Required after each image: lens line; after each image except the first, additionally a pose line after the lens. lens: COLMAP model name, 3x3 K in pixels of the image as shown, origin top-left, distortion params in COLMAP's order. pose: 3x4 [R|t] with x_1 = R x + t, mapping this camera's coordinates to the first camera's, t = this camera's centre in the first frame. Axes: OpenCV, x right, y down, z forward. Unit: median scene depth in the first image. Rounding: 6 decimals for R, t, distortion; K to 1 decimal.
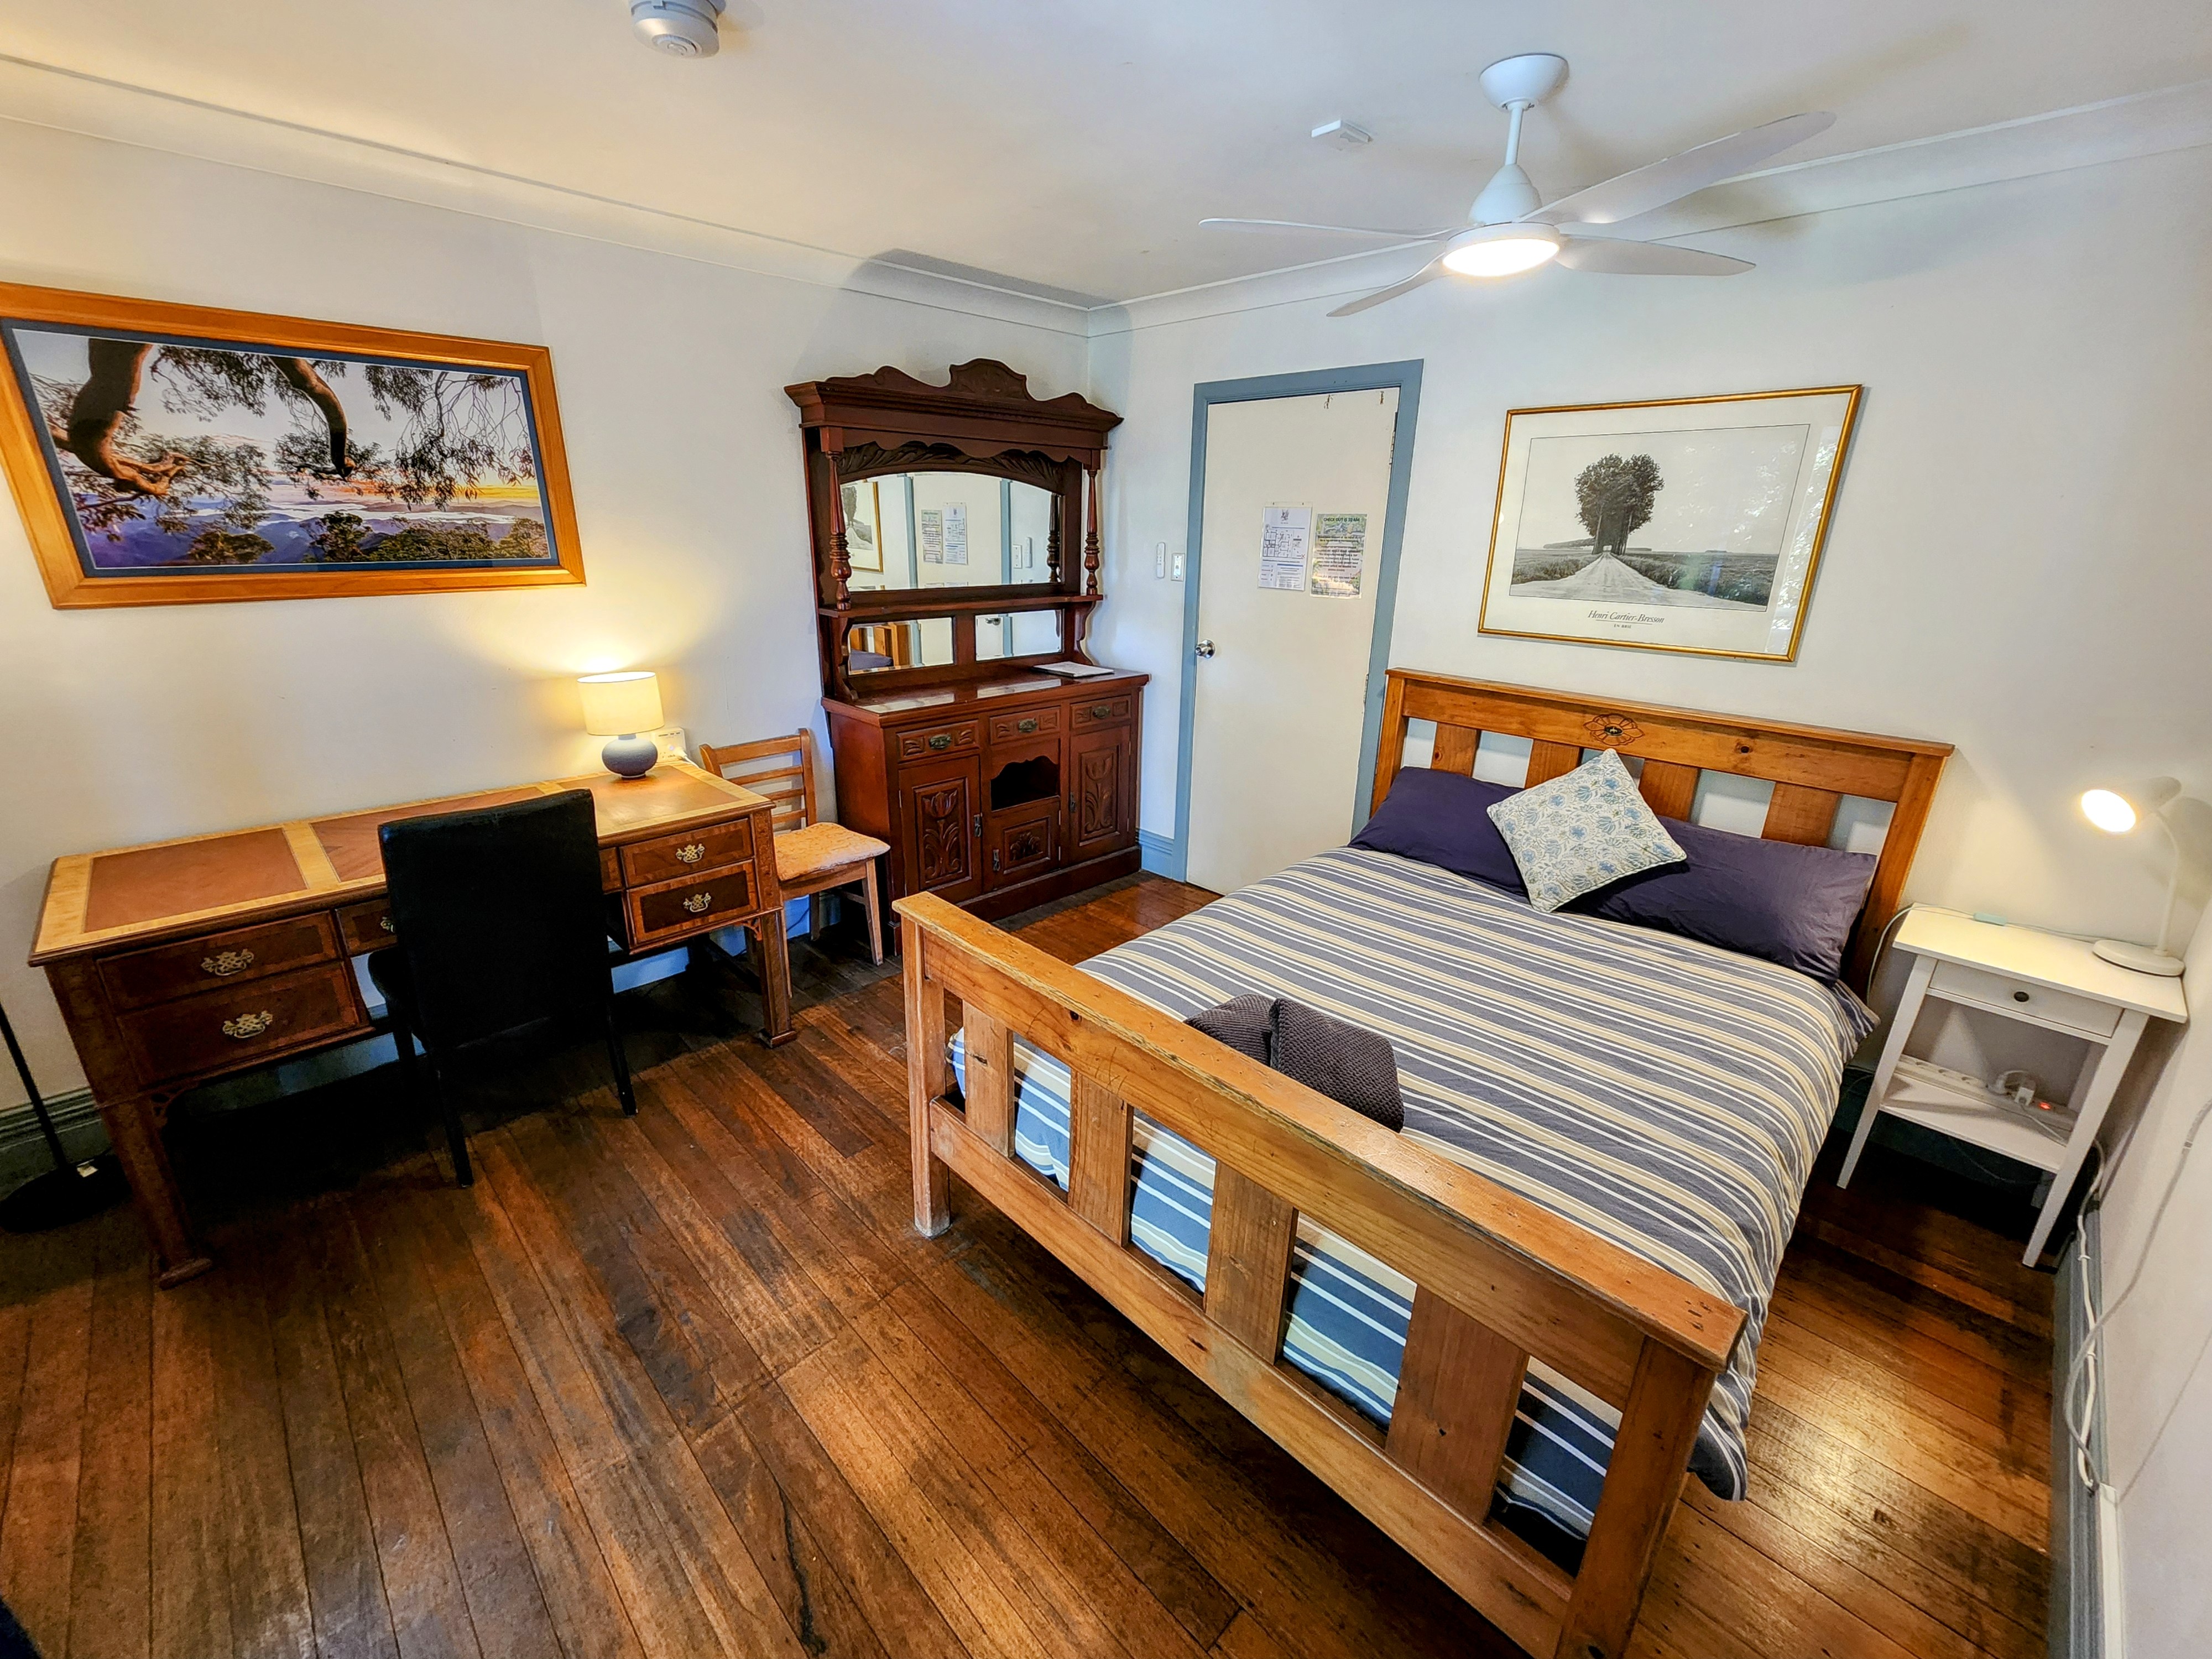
lens RADIAL K [[901.0, 0, 1105.2], [0, 901.0, 820.4], [0, 0, 1]] dist [0.000357, -0.000039]
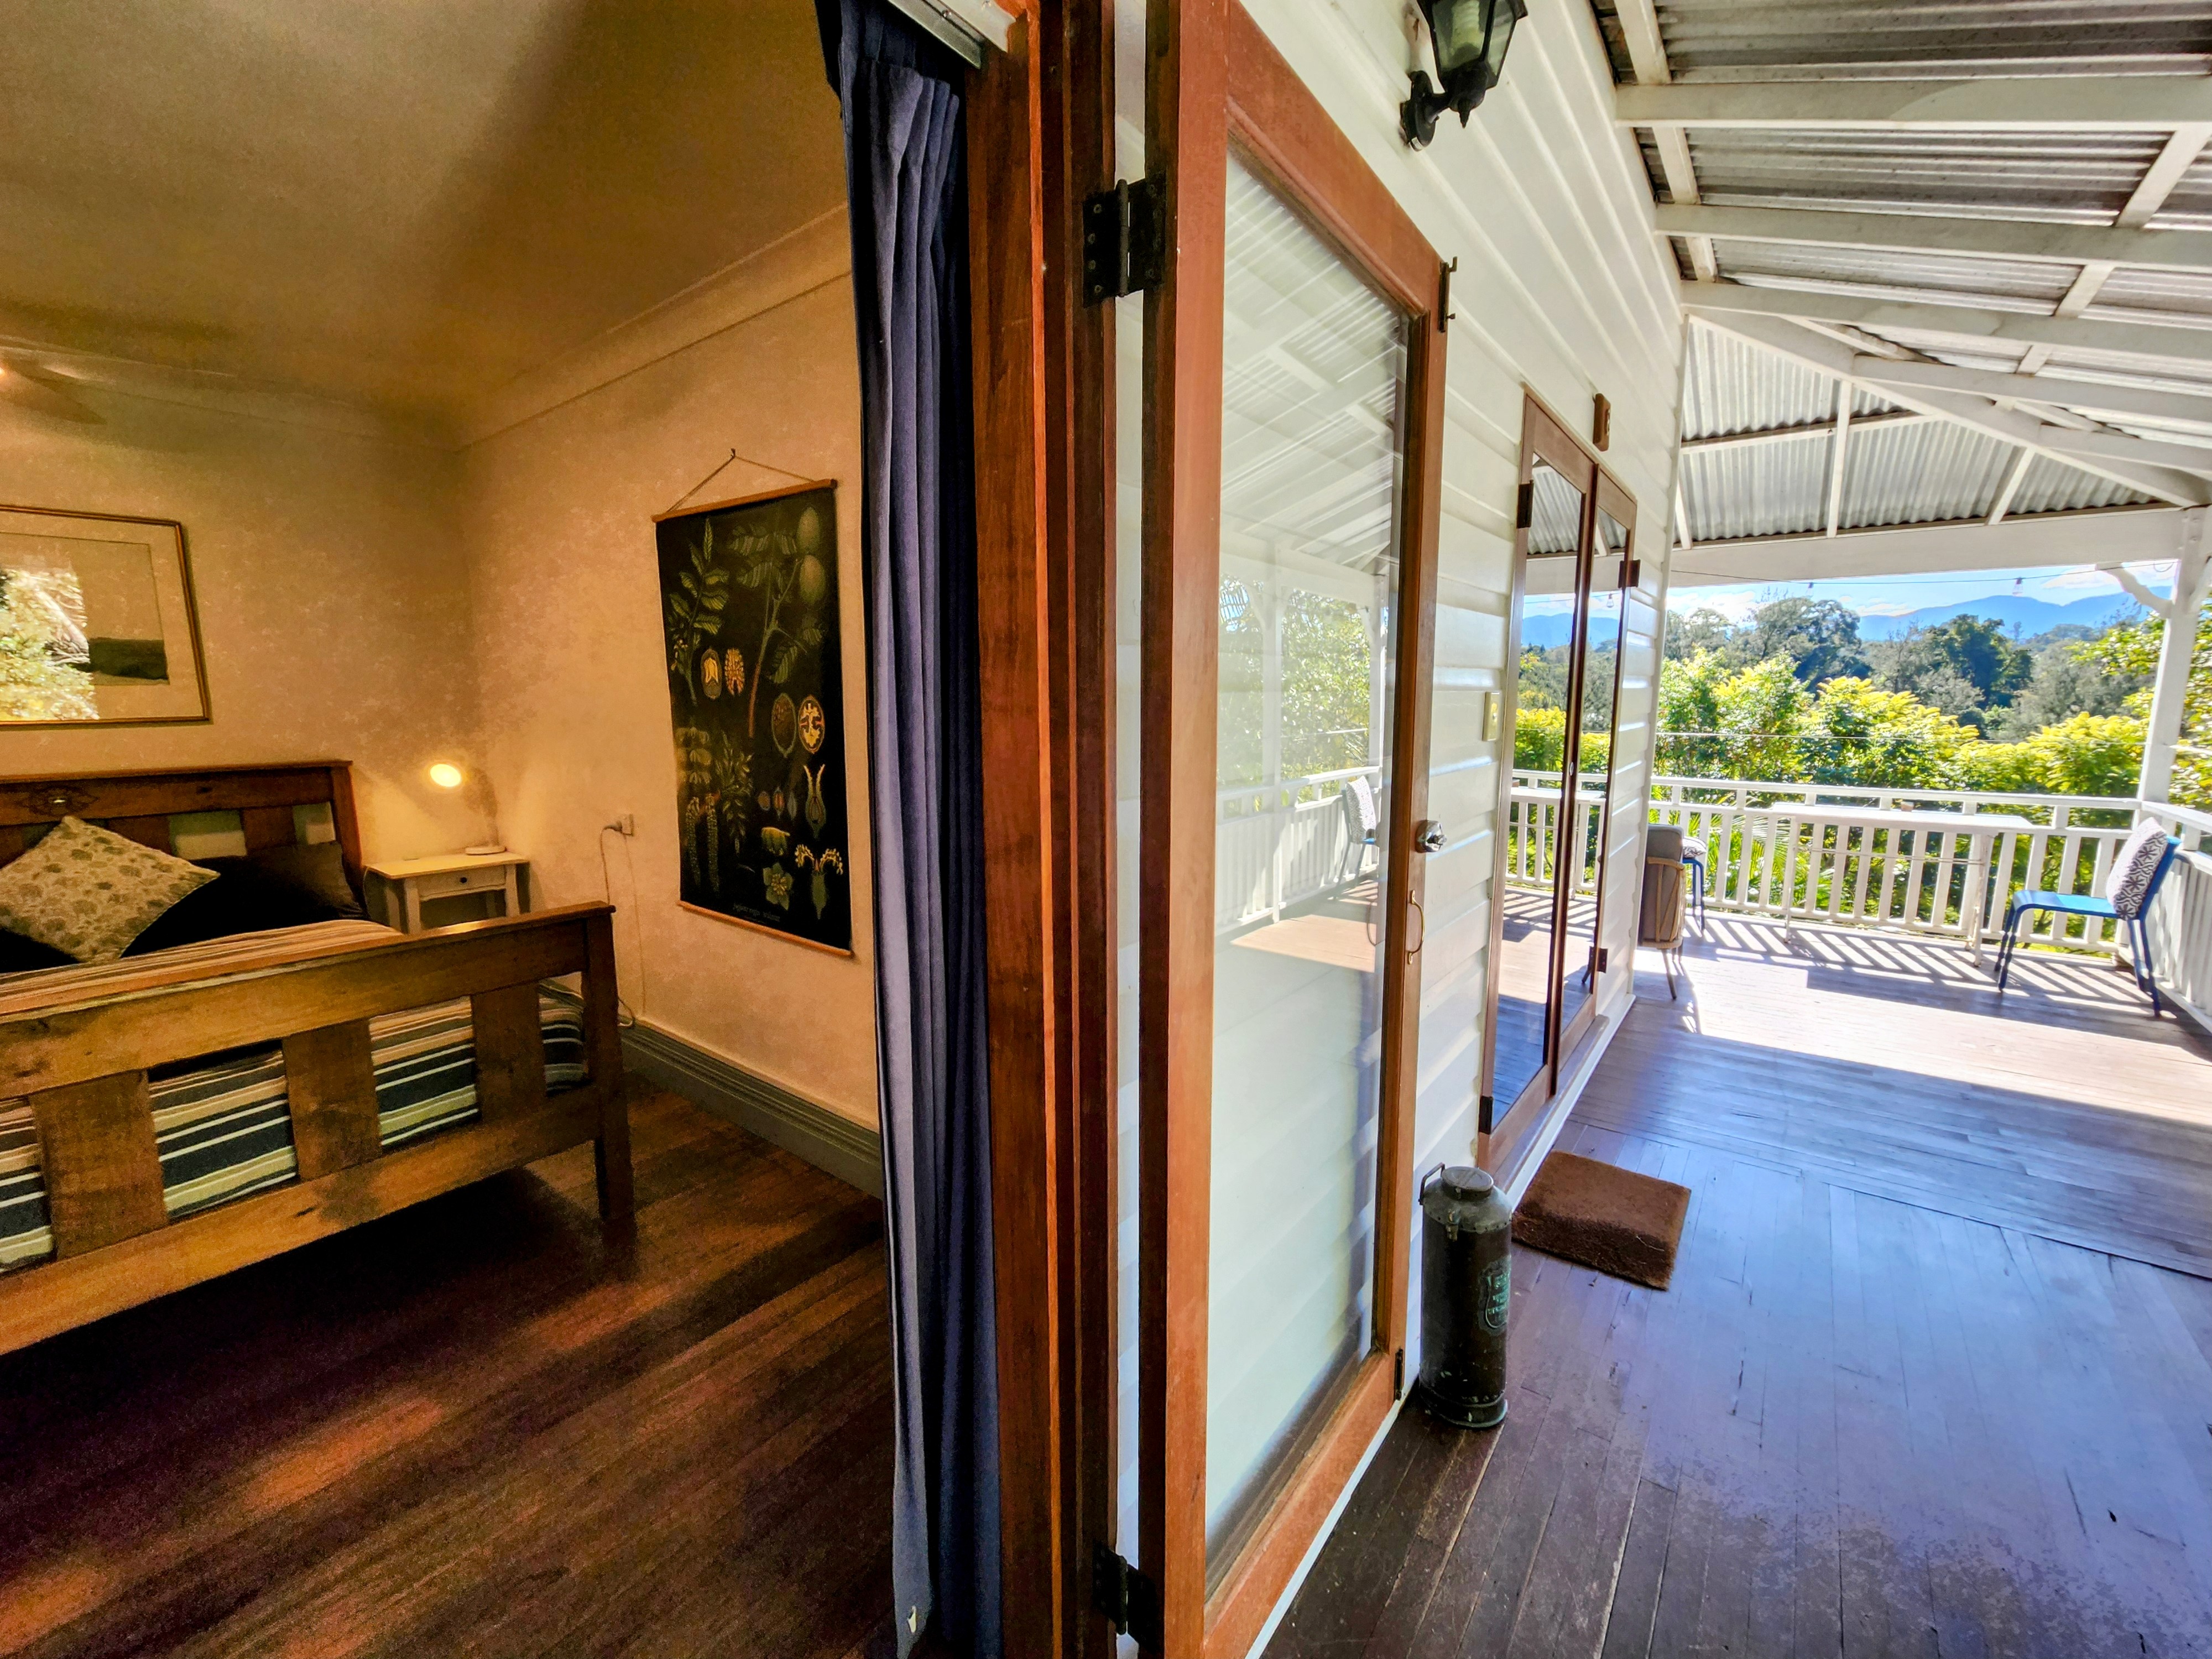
lens RADIAL K [[921.2, 0, 1105.7], [0, 921.2, 823.8], [0, 0, 1]] dist [-0.000029, -0.000009]
pose [[-0.134640, -0.156407, 0.978473, -0.738497], [0.316815, 0.928837, 0.192067, 0.117785], [-0.938883, 0.335855, -0.075507, -0.069917]]
